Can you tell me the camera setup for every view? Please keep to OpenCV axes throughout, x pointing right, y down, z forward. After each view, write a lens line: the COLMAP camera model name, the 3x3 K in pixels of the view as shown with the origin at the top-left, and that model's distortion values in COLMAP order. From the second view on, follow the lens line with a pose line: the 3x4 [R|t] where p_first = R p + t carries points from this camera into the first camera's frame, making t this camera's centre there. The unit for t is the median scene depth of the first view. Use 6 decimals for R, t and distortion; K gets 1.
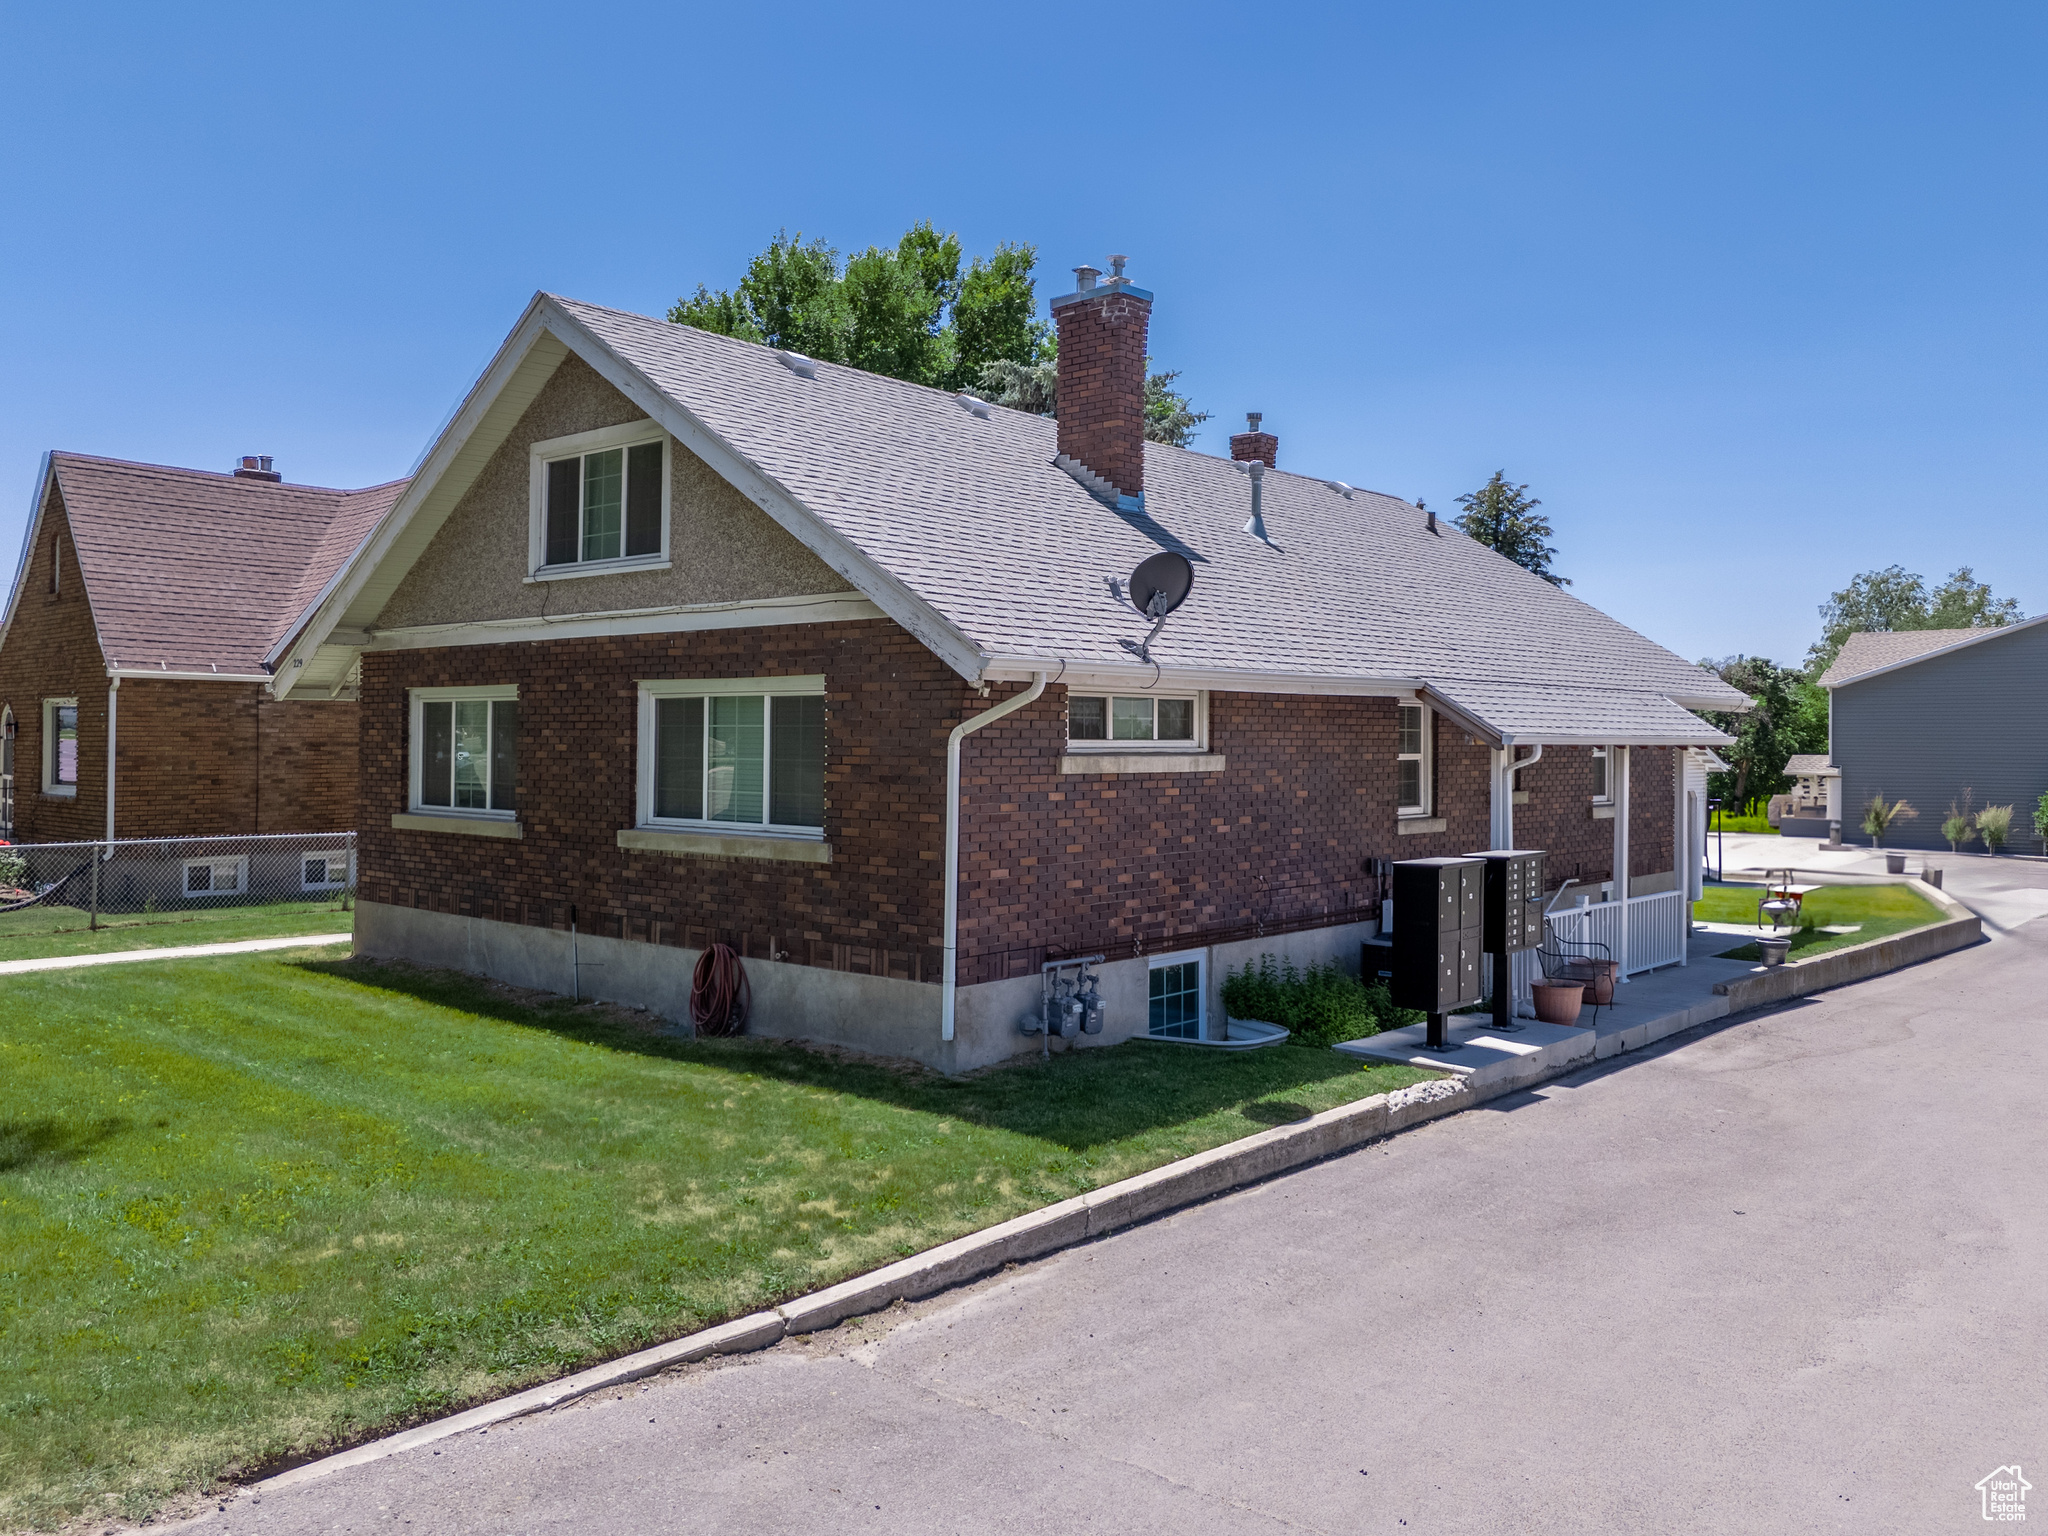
lens RADIAL K [[1491.3, 0, 1025.1], [0, 1491.3, 739.8], [0, 0, 1]] dist [0.070010, -0.071627]
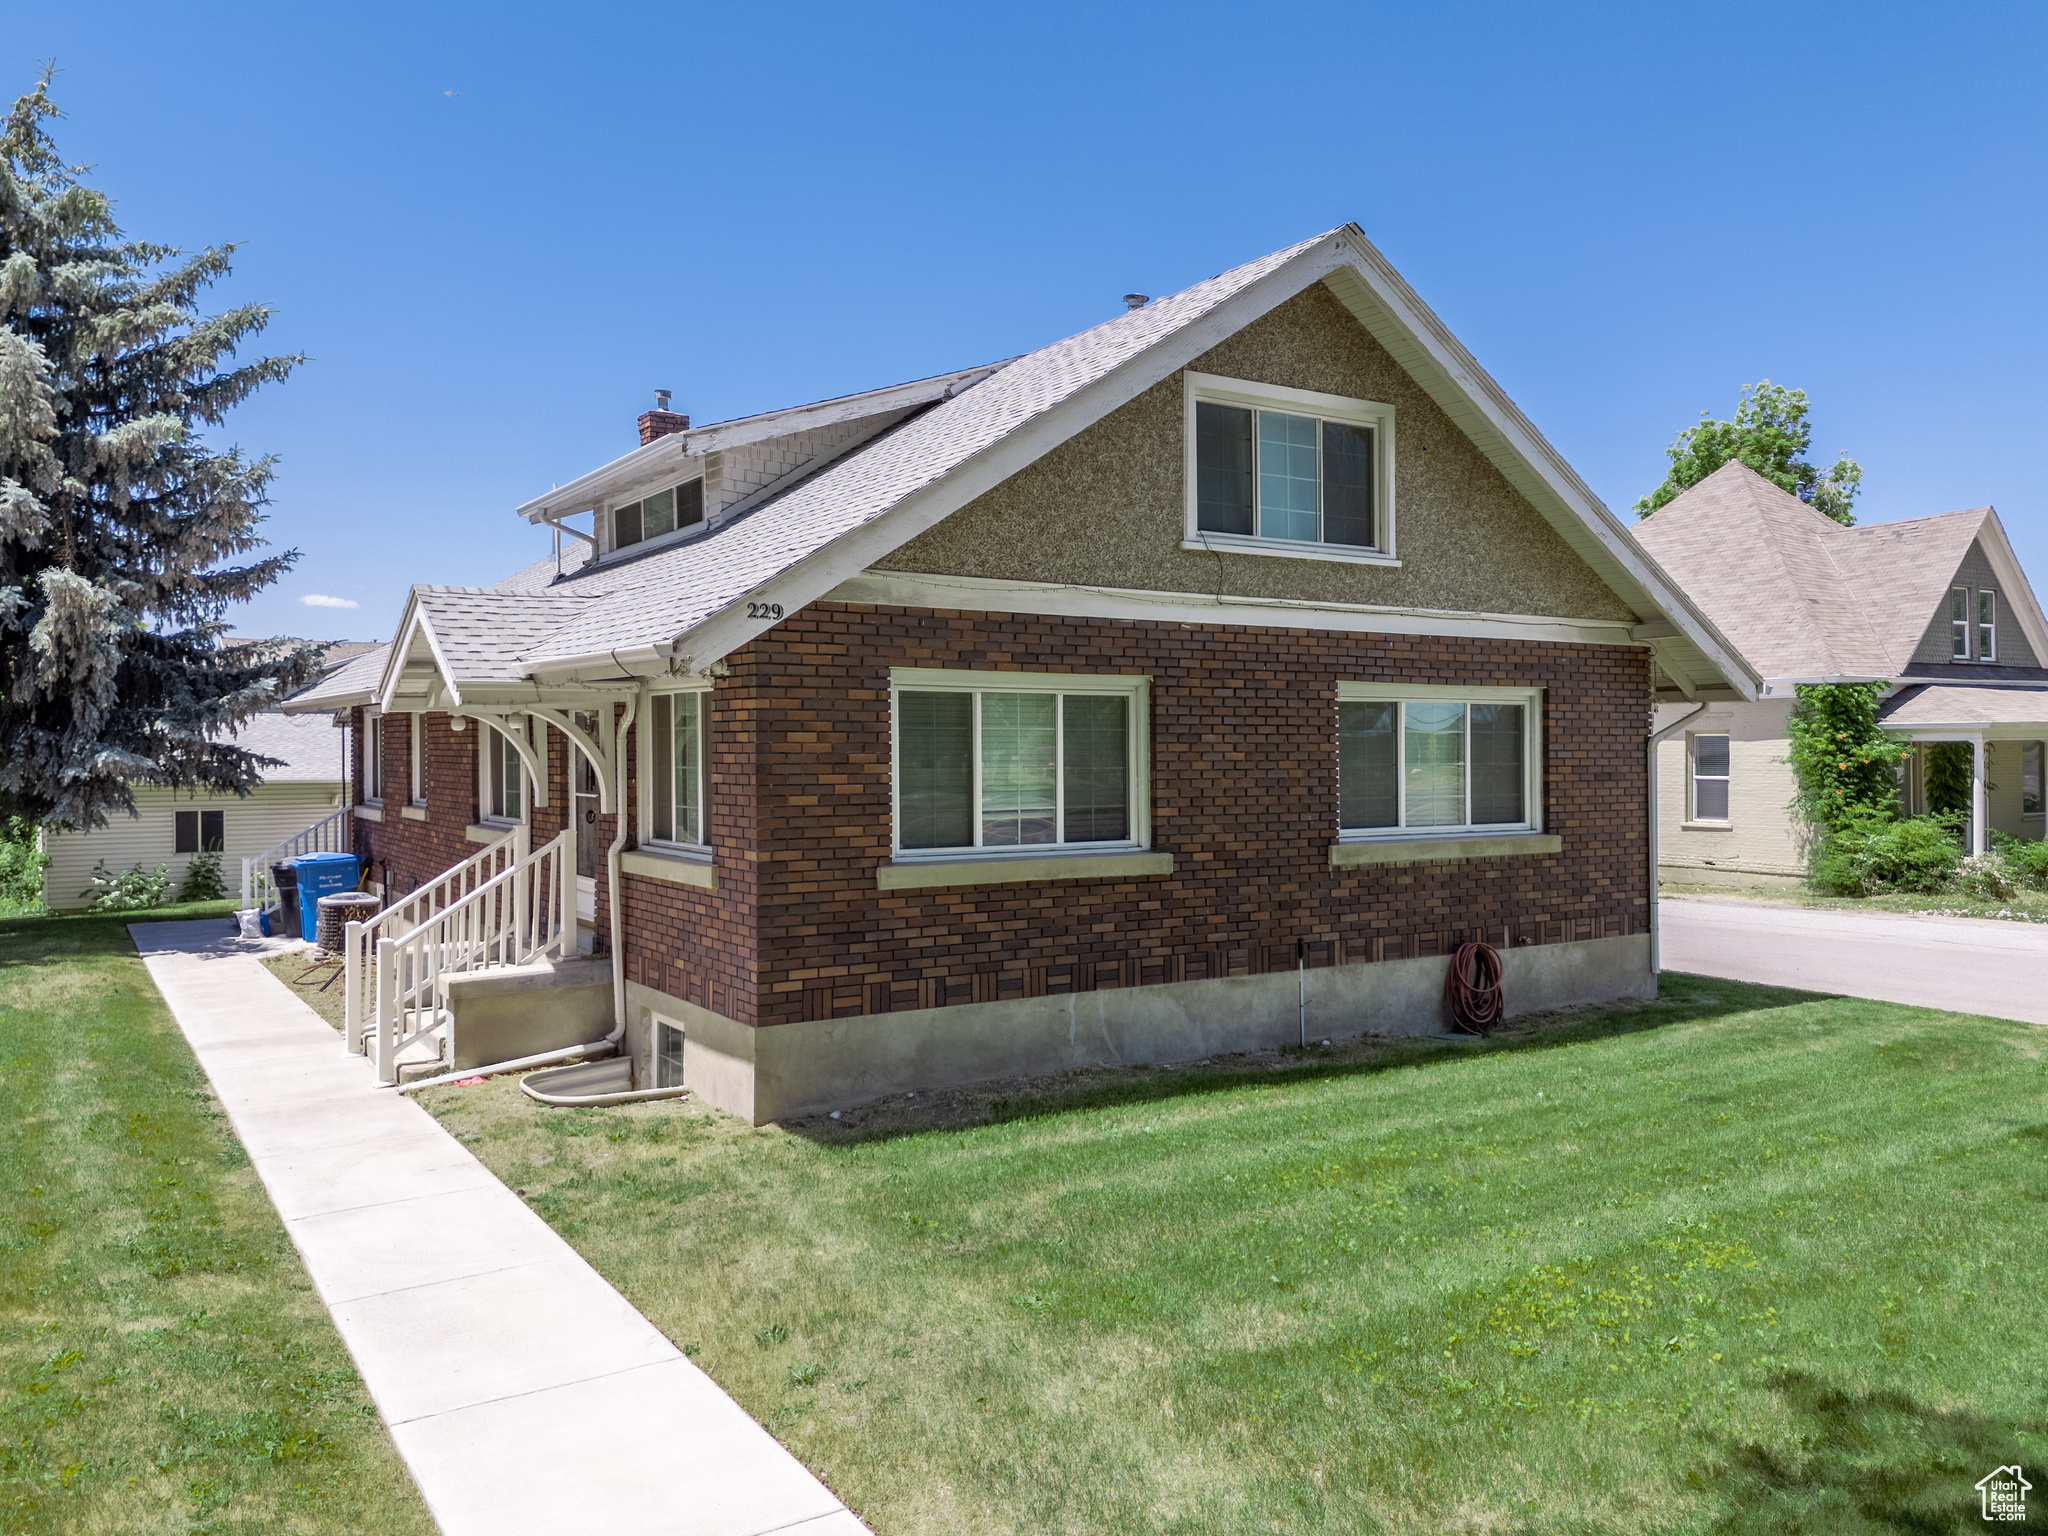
lens RADIAL K [[1513.2, 0, 1024.0], [0, 1513.2, 768.0], [0, 0, 1]] dist [0.071033, -0.074369]
pose [[0.305061, -0.016987, 0.952181, -1.210320], [0.002981, 0.999853, 0.016883, -0.002898], [-0.952328, -0.002312, 0.305066, 0.908097]]
